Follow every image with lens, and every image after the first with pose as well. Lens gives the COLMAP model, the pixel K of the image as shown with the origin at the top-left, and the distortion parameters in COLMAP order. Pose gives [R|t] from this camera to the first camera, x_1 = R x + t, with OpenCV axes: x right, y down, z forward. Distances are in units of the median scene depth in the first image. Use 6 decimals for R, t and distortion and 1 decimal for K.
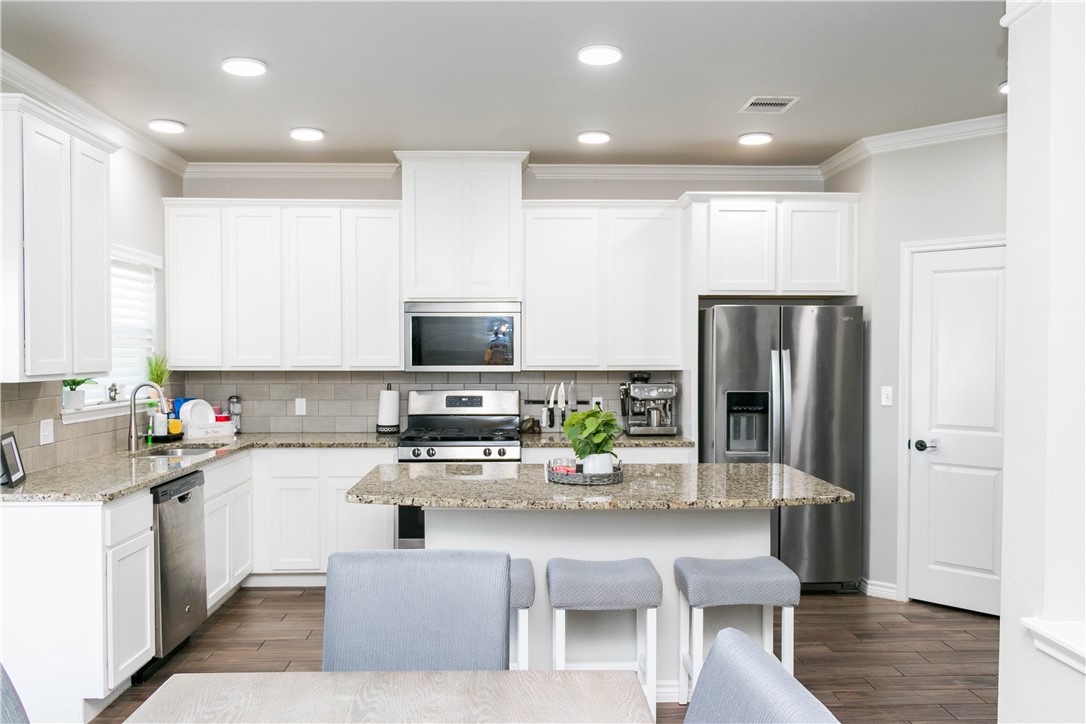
lens RADIAL K [[896.4, 0, 546.4], [0, 896.4, 372.4], [0, 0, 1]] dist [0.000553, 0.007022]
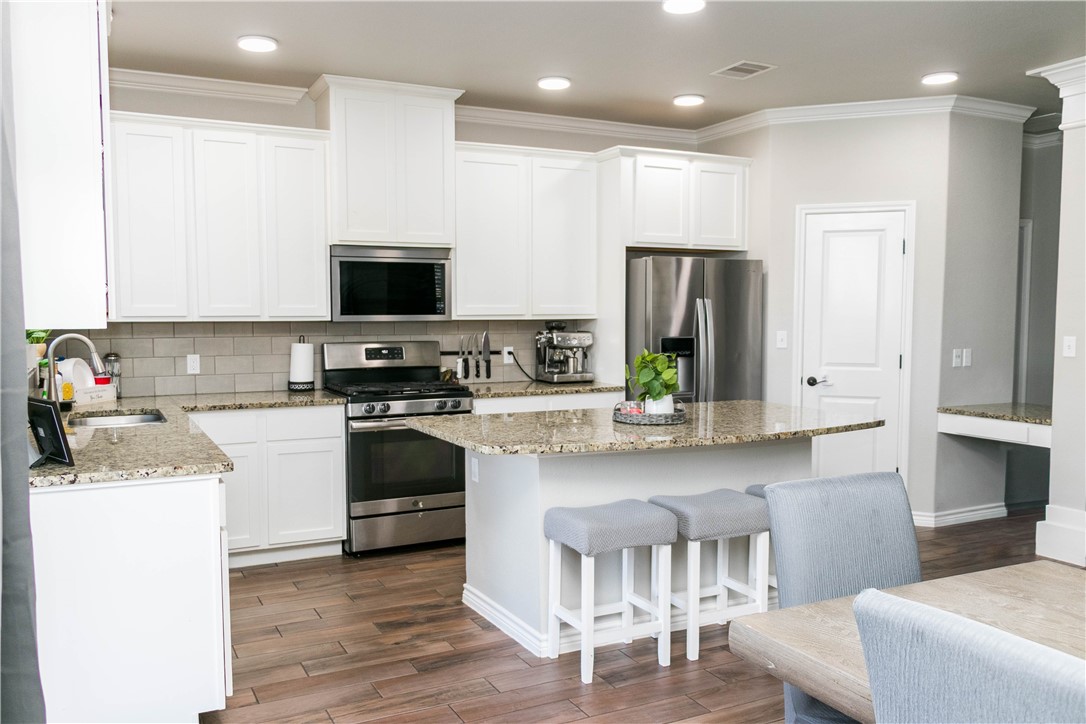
lens RADIAL K [[896.4, 0, 546.4], [0, 896.4, 372.4], [0, 0, 1]] dist [0.000553, 0.007022]
pose [[0.907624, -0.030482, 0.418676, -0.343191], [0.011774, 0.998816, 0.047197, 0.009988], [-0.419619, -0.037908, 0.906908, 0.081071]]
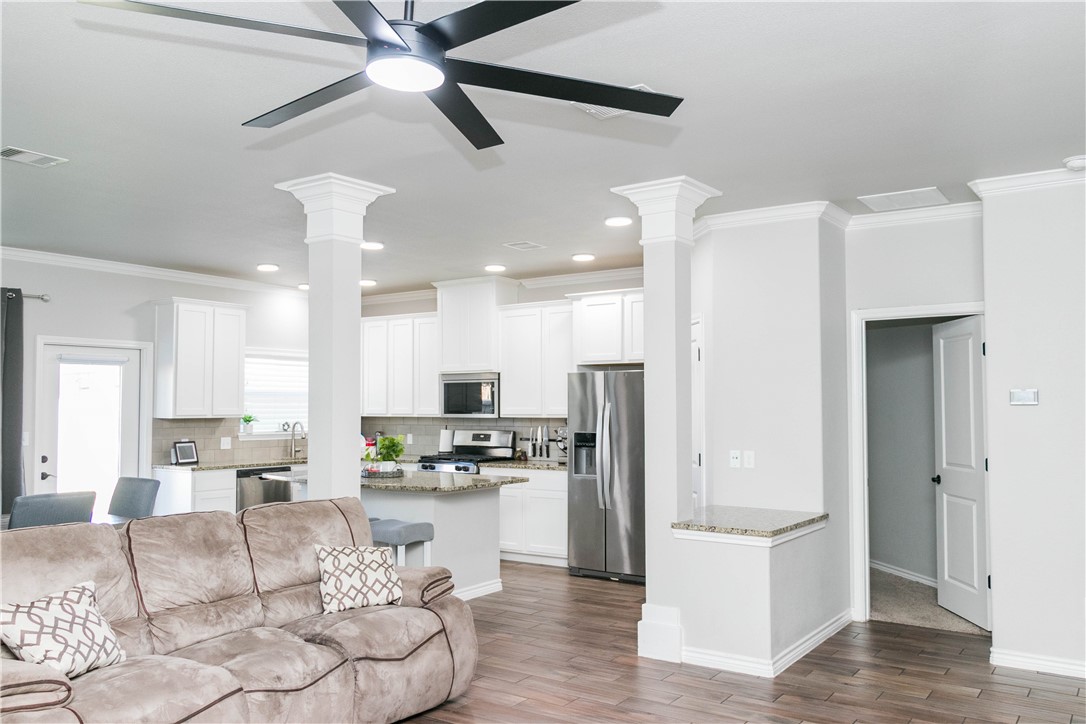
lens RADIAL K [[877.2, 0, 543.4], [0, 877.2, 373.6], [0, 0, 1]] dist [-0.000338, 0.005834]
pose [[0.797572, -0.025550, -0.602683, 0.931661], [-0.014266, 0.998024, -0.061189, 0.014159], [0.603055, 0.057400, 0.795632, -0.140464]]
